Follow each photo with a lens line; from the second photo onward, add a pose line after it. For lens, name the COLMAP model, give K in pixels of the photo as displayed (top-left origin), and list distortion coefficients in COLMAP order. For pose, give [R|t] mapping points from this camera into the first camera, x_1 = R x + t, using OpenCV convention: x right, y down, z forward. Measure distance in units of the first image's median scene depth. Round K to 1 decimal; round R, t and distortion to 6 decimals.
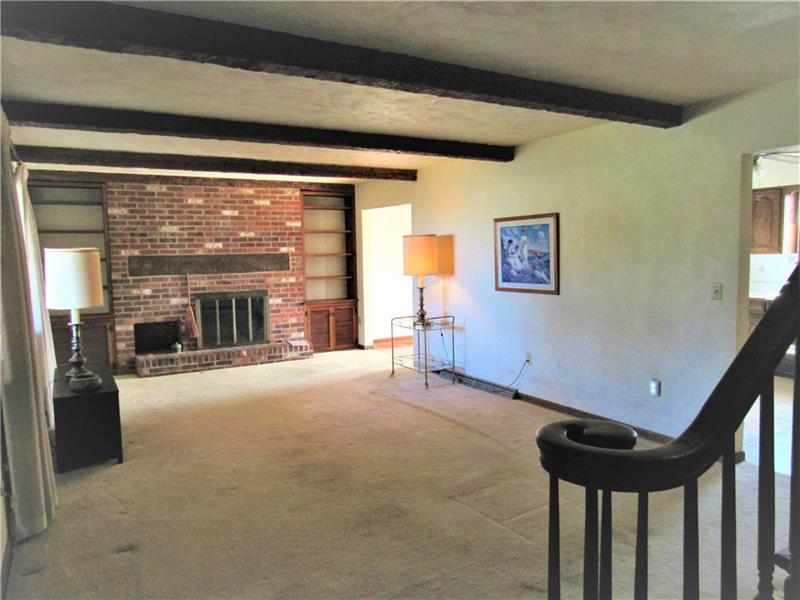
lens RADIAL K [[577.1, 0, 398.6], [0, 577.1, 298.3], [0, 0, 1]] dist [-0.000413, -0.010091]
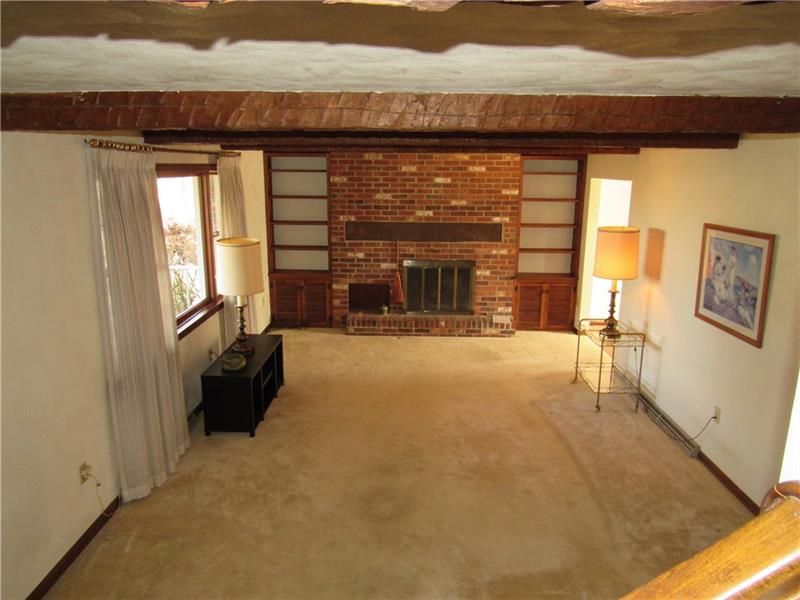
lens RADIAL K [[577.1, 0, 399.5], [0, 577.1, 302.7], [0, 0, 1]] dist [-0.000413, -0.010091]
pose [[0.856290, 0.143358, -0.496202, 0.167408], [-0.070354, 0.984128, 0.162916, -0.102787], [0.511682, -0.104593, 0.852785, 0.112460]]
